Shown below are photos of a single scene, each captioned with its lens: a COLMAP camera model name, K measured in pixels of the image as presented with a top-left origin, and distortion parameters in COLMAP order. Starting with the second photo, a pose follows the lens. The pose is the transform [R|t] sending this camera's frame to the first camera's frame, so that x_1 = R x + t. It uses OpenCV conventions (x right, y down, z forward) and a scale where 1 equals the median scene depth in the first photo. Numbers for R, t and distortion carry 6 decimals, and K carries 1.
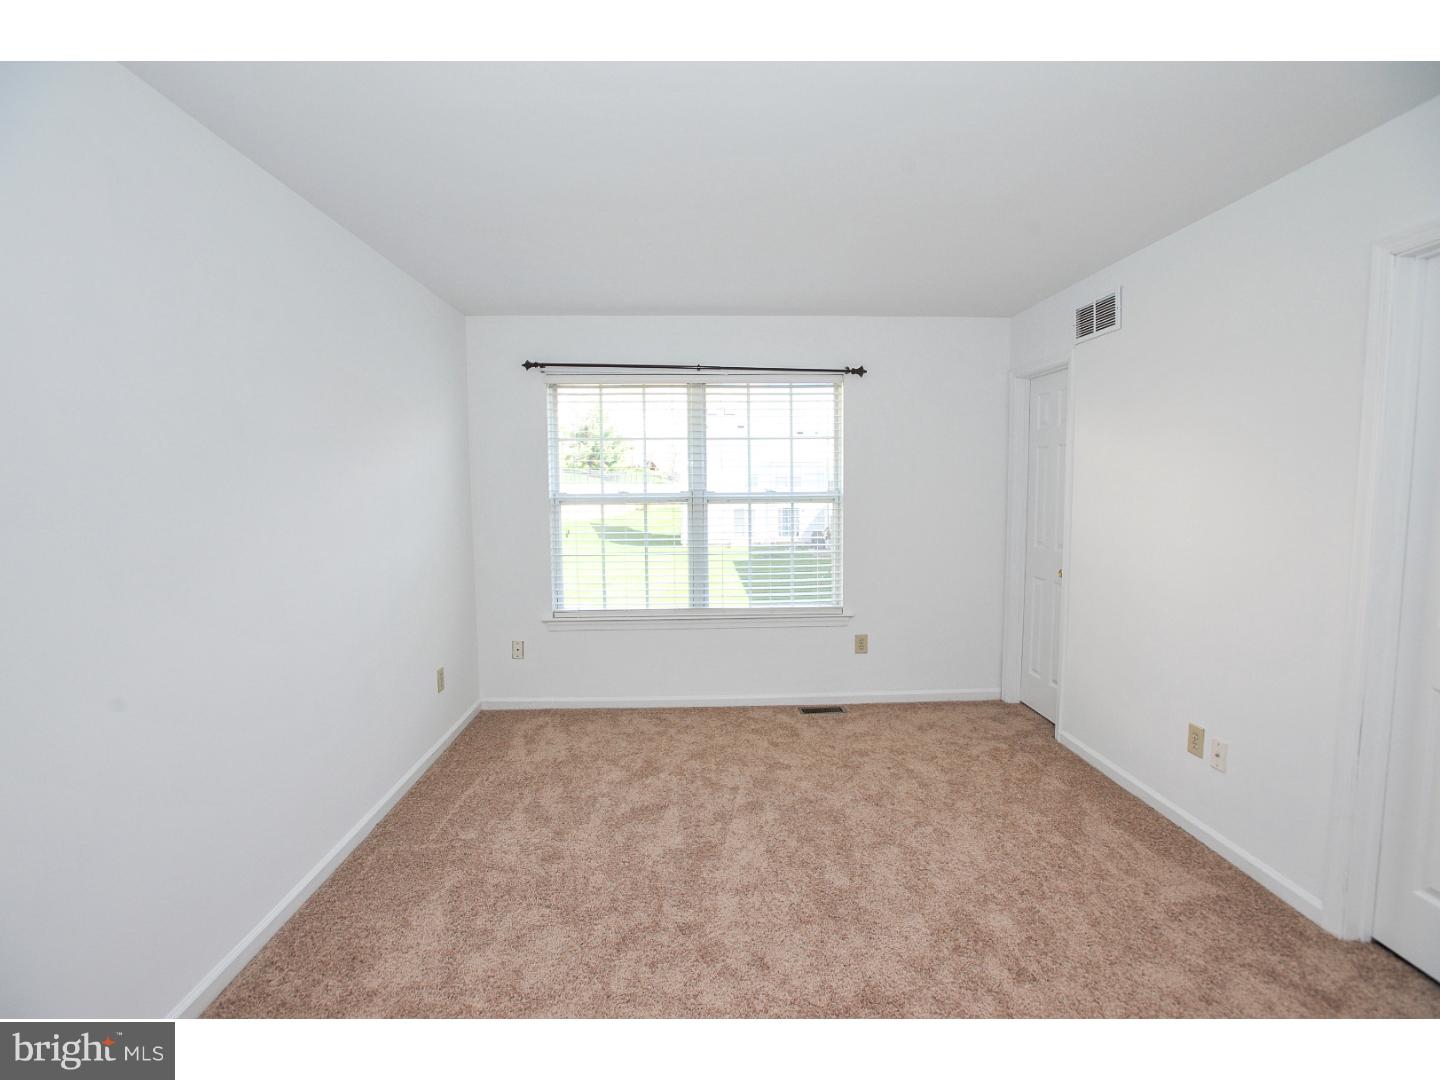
lens RADIAL K [[693.5, 0, 719.3], [0, 693.5, 541.4], [0, 0, 1]] dist [-0.068669, 0.024327]
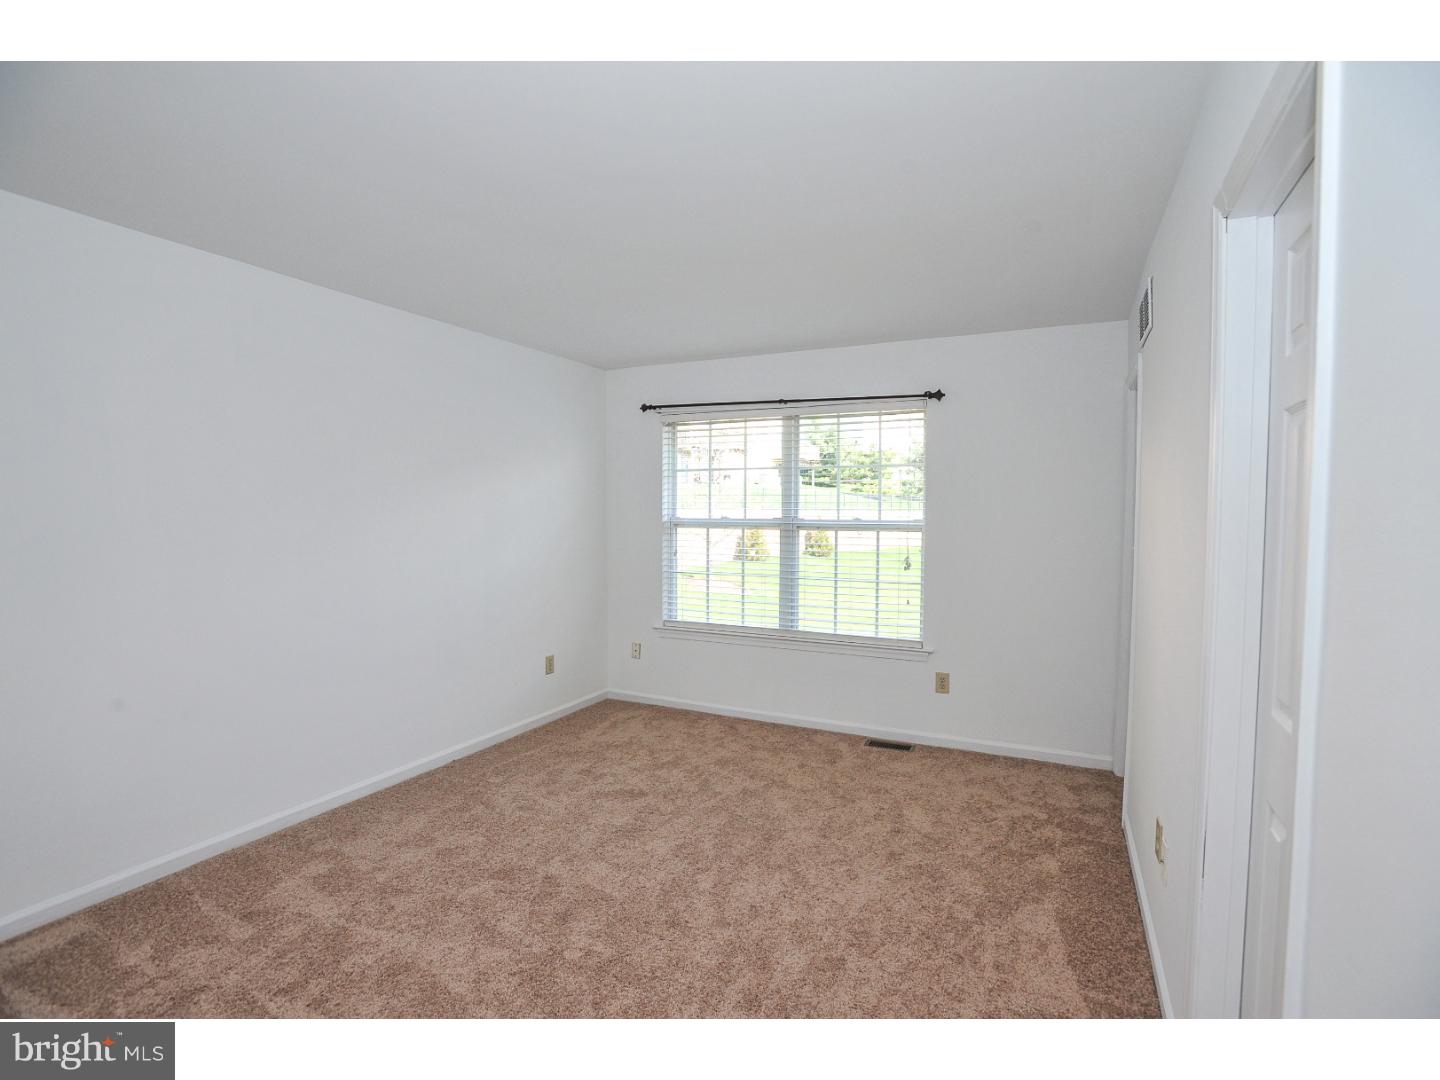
lens RADIAL K [[693.5, 0, 719.3], [0, 693.5, 541.4], [0, 0, 1]] dist [-0.068669, 0.024327]
pose [[0.879770, 0.033026, -0.474251, 0.389047], [-0.050875, 0.998396, -0.024851, -0.005204], [0.472670, 0.045991, 0.880039, 0.027754]]
